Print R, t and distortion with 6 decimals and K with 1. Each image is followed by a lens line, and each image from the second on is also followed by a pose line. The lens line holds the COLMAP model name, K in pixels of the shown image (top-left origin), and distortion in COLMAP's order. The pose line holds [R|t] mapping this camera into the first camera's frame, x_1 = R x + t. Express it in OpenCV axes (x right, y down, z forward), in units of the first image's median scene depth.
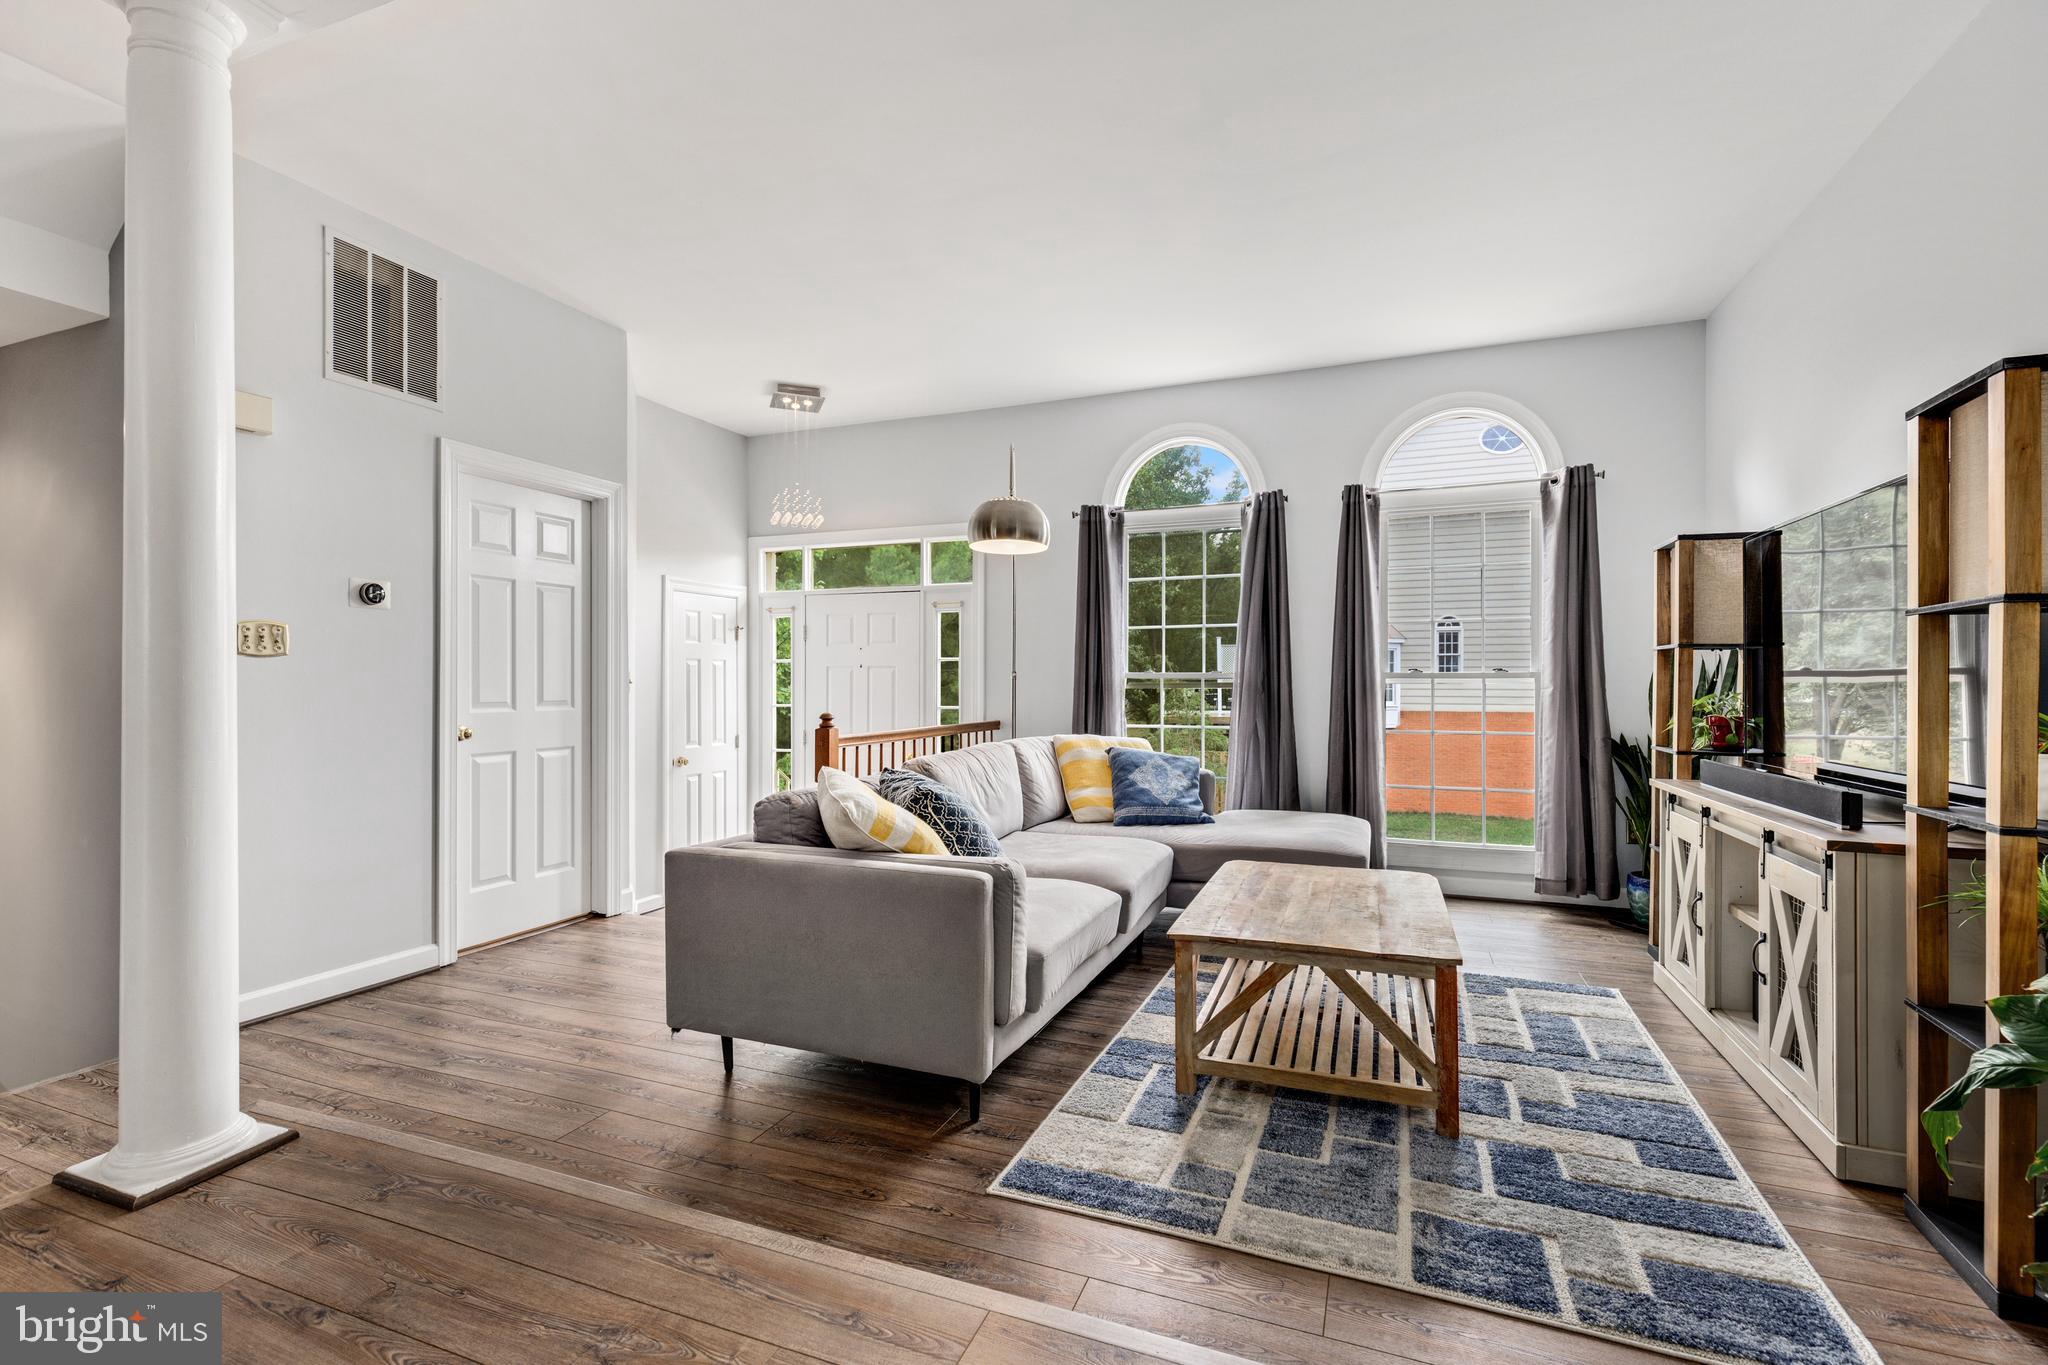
lens RADIAL K [[914.9, 0, 1017.9], [0, 914.9, 675.7], [0, 0, 1]] dist [-0.001204, -0.000612]
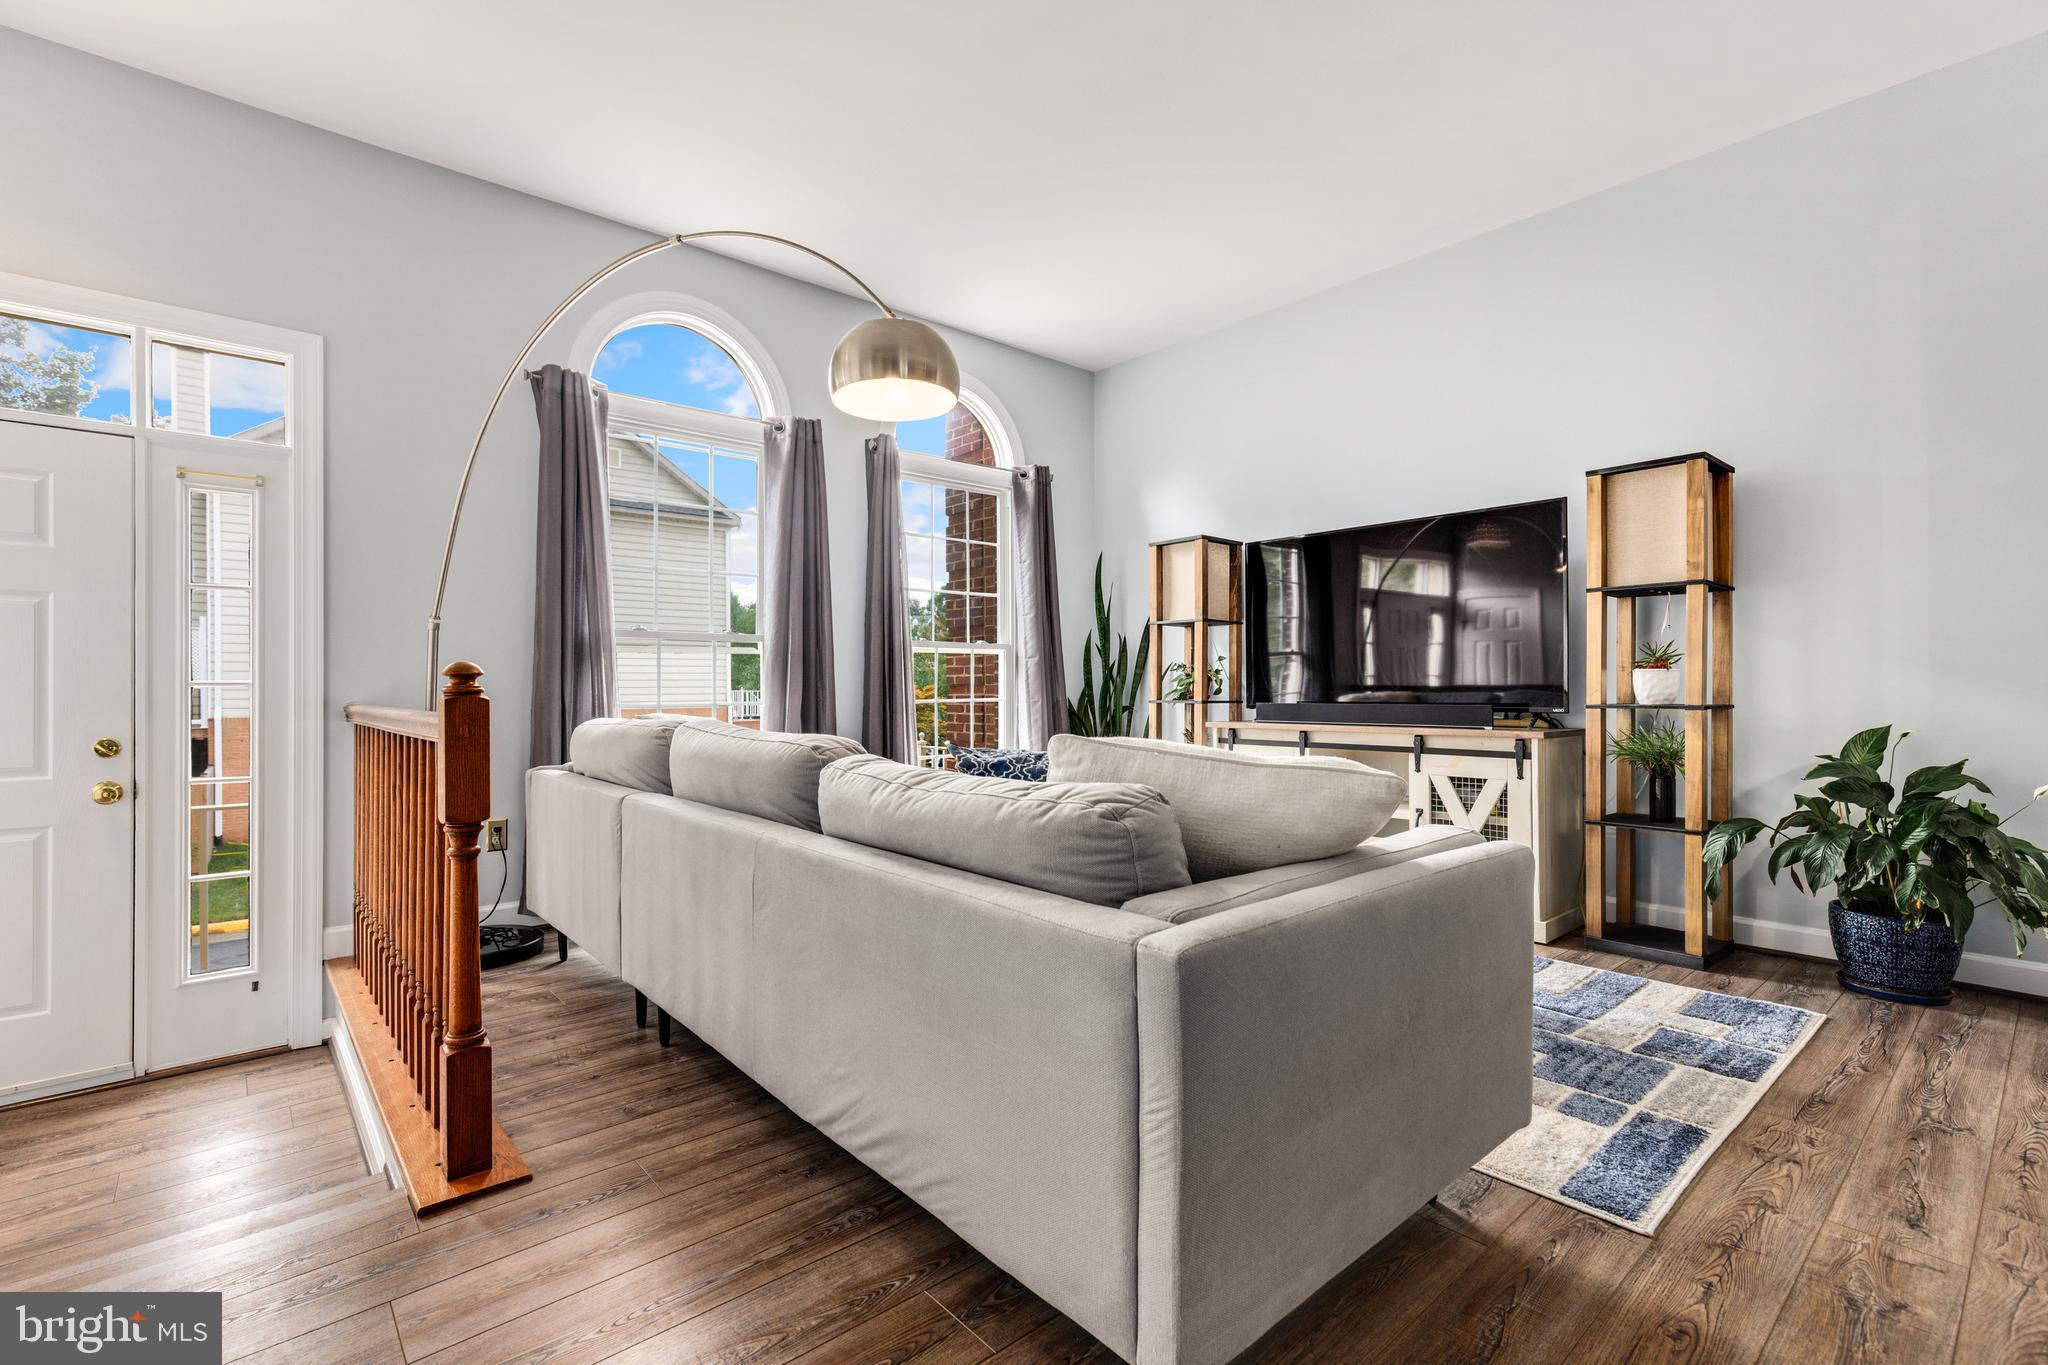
lens RADIAL K [[920.5, 0, 1026.6], [0, 920.5, 690.6], [0, 0, 1]] dist [0.003731, -0.000065]
pose [[0.442411, -0.003437, 0.896806, -0.785128], [-0.002642, 0.999983, 0.005136, 0.083843], [-0.896809, -0.004641, 0.442394, 0.920590]]
